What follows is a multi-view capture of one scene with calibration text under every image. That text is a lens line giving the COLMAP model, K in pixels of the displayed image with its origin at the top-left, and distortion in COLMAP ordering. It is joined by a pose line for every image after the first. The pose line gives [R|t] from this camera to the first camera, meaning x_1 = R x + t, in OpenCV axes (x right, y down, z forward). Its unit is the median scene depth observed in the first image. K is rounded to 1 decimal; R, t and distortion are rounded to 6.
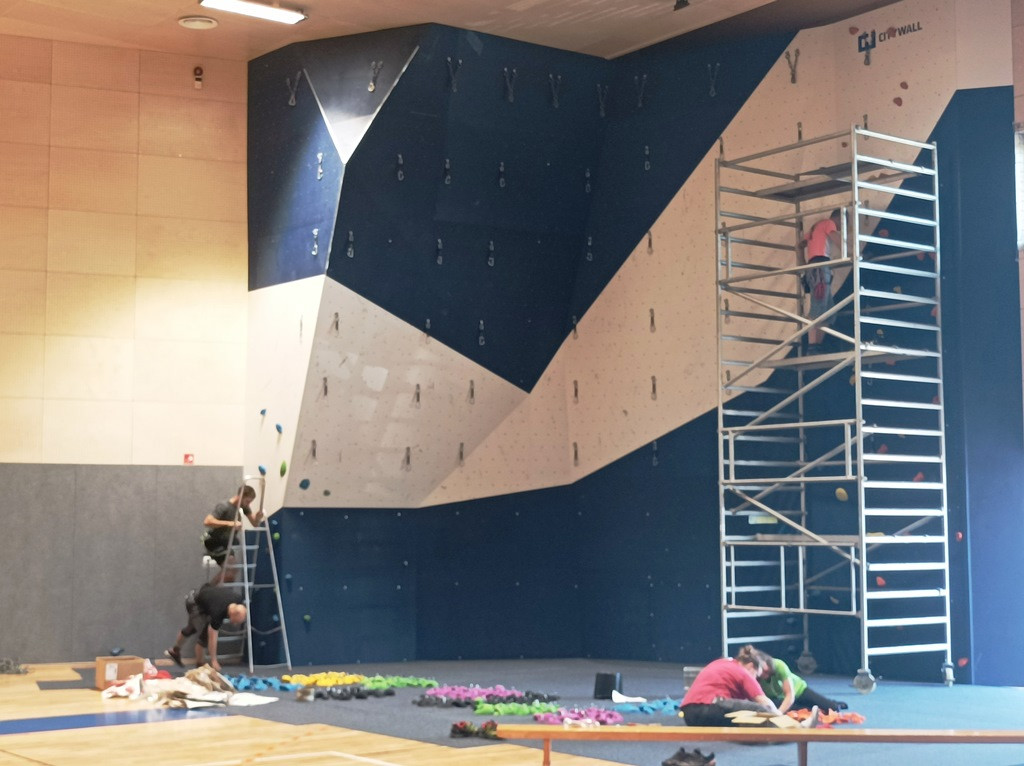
lens RADIAL K [[1630.3, 0, 512.0], [0, 1630.3, 383.0], [0, 0, 1]] dist [0.148410, -0.115729]
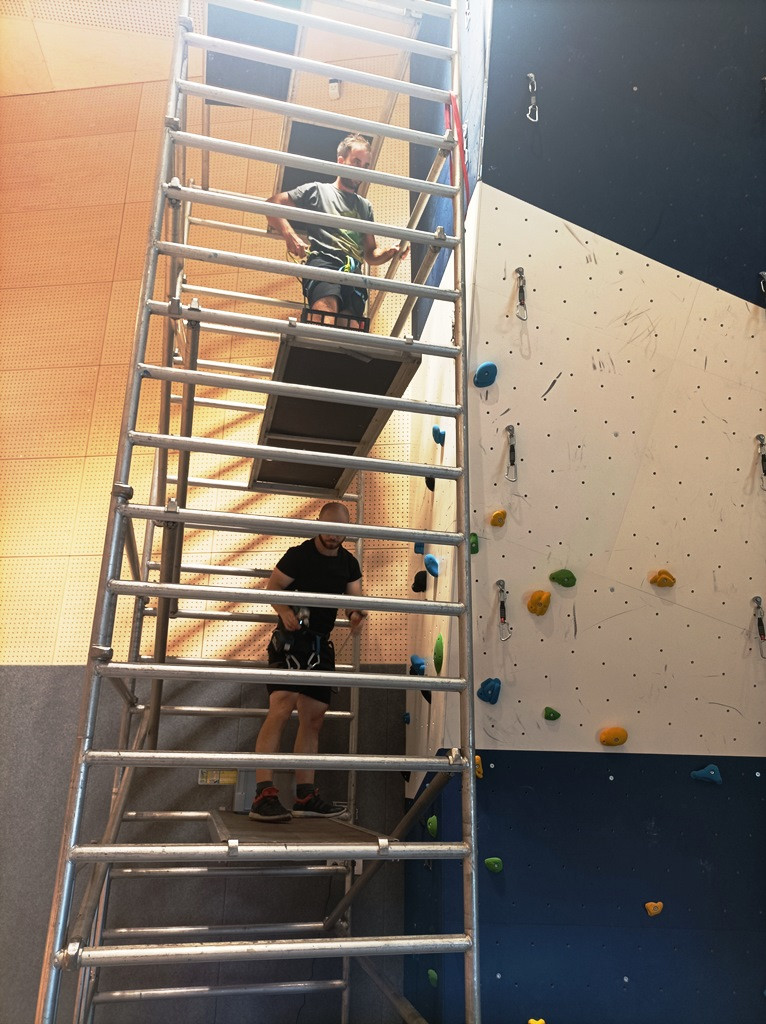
lens RADIAL K [[768.8, 0, 383.0], [0, 768.8, 512.0], [0, 0, 1]] dist [0.031741, -0.003689]
pose [[0.869649, -0.145915, -0.471614, -0.053039], [0.024997, 0.967111, -0.253124, 0.067046], [0.493038, 0.208340, 0.844694, 0.815625]]
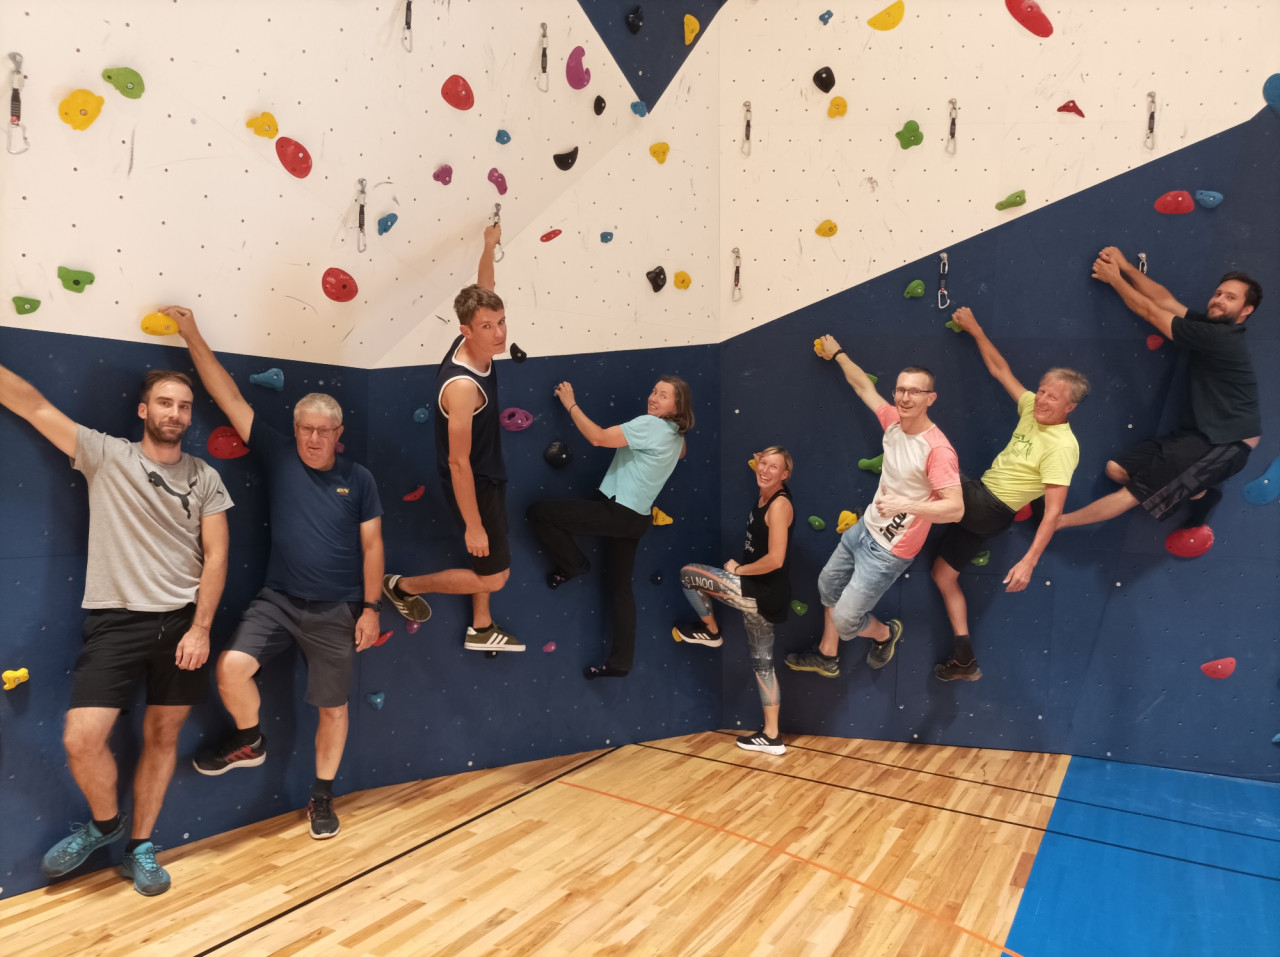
lens RADIAL K [[961.0, 0, 635.6], [0, 961.0, 479.2], [0, 0, 1]] dist [0.031741, -0.003689]
pose [[0.913133, 0.024898, 0.406901, -0.094846], [-0.073919, 0.991700, 0.105201, 0.077343], [-0.400905, -0.126140, 0.907394, 0.818537]]
